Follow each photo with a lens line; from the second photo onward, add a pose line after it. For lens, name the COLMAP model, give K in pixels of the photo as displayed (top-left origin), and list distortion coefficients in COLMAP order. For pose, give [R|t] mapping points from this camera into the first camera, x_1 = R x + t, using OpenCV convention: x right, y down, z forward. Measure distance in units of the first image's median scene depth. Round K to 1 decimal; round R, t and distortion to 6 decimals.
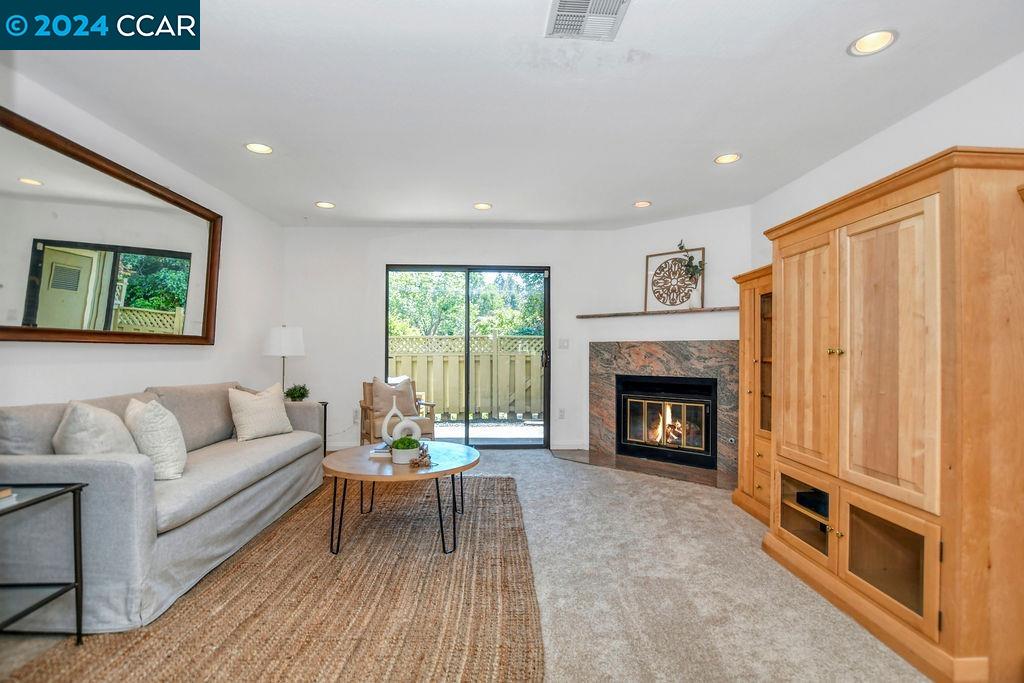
lens RADIAL K [[473.6, 0, 514.2], [0, 473.6, 345.2], [0, 0, 1]] dist [-0.024180, 0.000393]
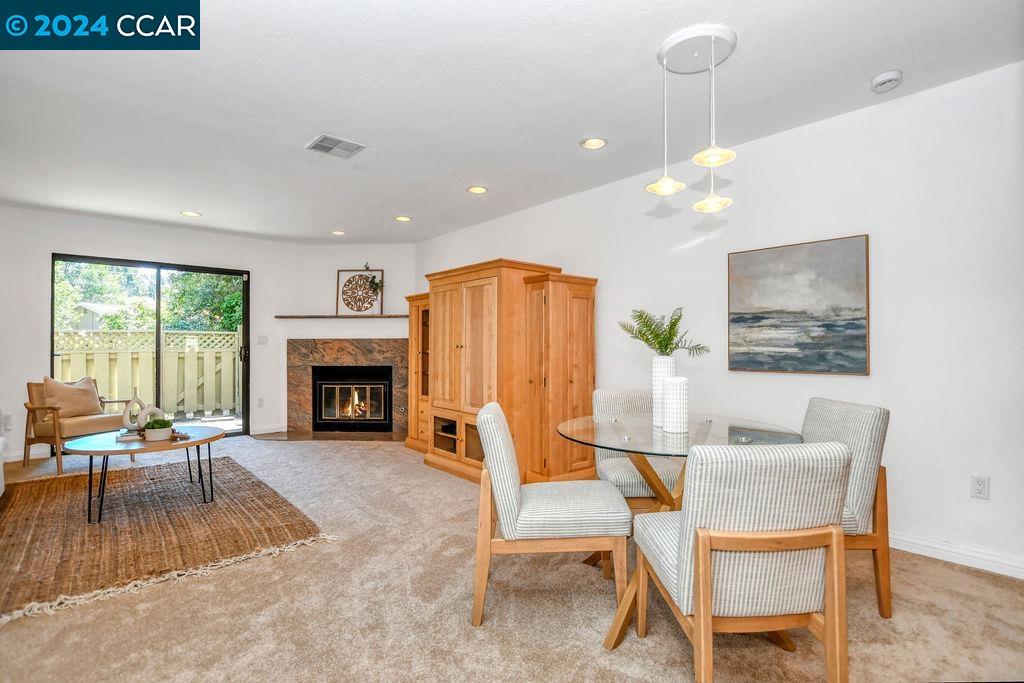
lens RADIAL K [[480.0, 0, 512.0], [0, 480.0, 341.5], [0, 0, 1]] dist [-0.021193, 0.000918]
pose [[0.776968, 0.000760, 0.629540, -0.183265], [-0.002482, 0.999995, 0.001857, -0.004825], [-0.629535, -0.003005, 0.776966, -0.316902]]
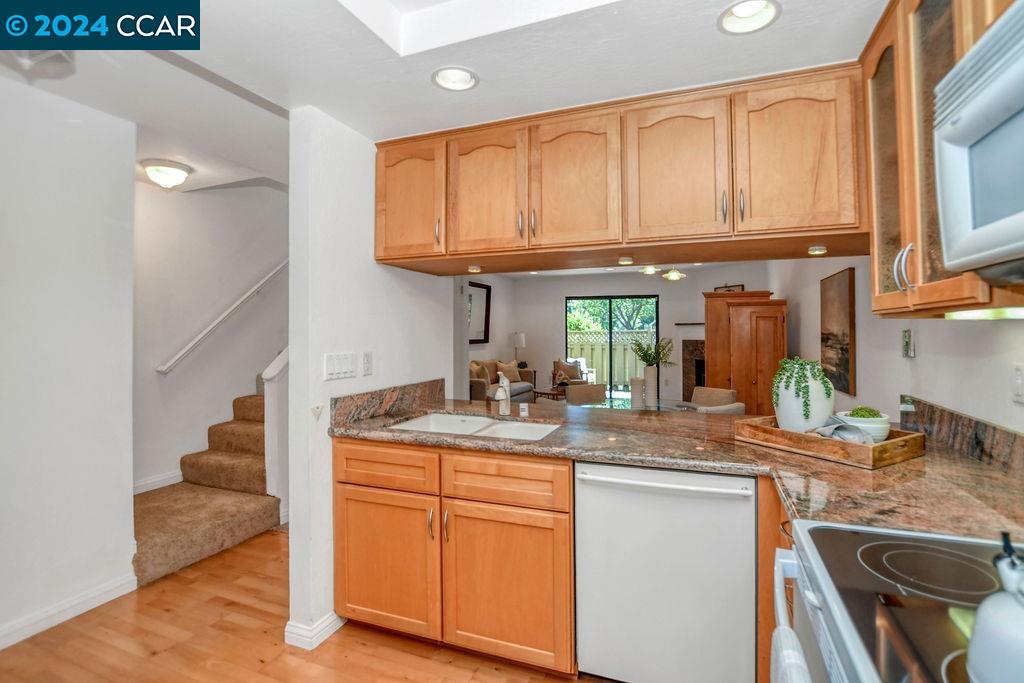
lens RADIAL K [[485.7, 0, 516.9], [0, 485.7, 322.5], [0, 0, 1]] dist [-0.025920, 0.000096]
pose [[0.911667, -0.011117, -0.410779, 0.395102], [0.006910, 0.999907, -0.011725, -0.061435], [0.410871, 0.007851, 0.911660, -0.950233]]
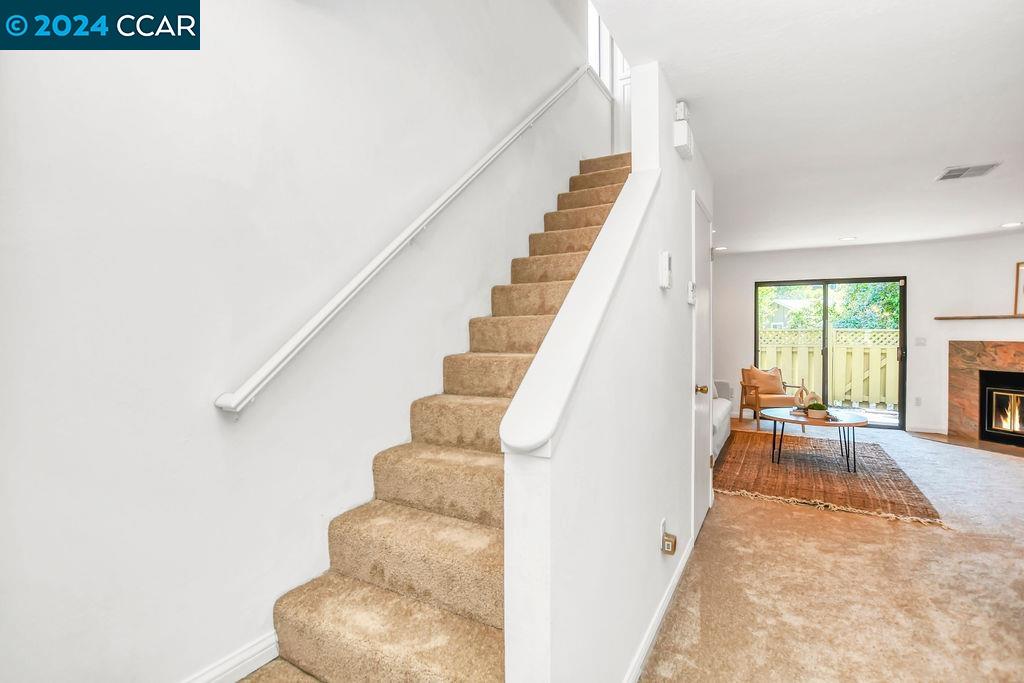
lens RADIAL K [[477.5, 0, 515.2], [0, 477.5, 335.0], [0, 0, 1]] dist [-0.023411, 0.000391]
pose [[0.846204, 0.002646, -0.532852, -0.152408], [0.004145, 0.999925, 0.011549, -0.045384], [0.532843, -0.011982, 0.846129, -0.624449]]
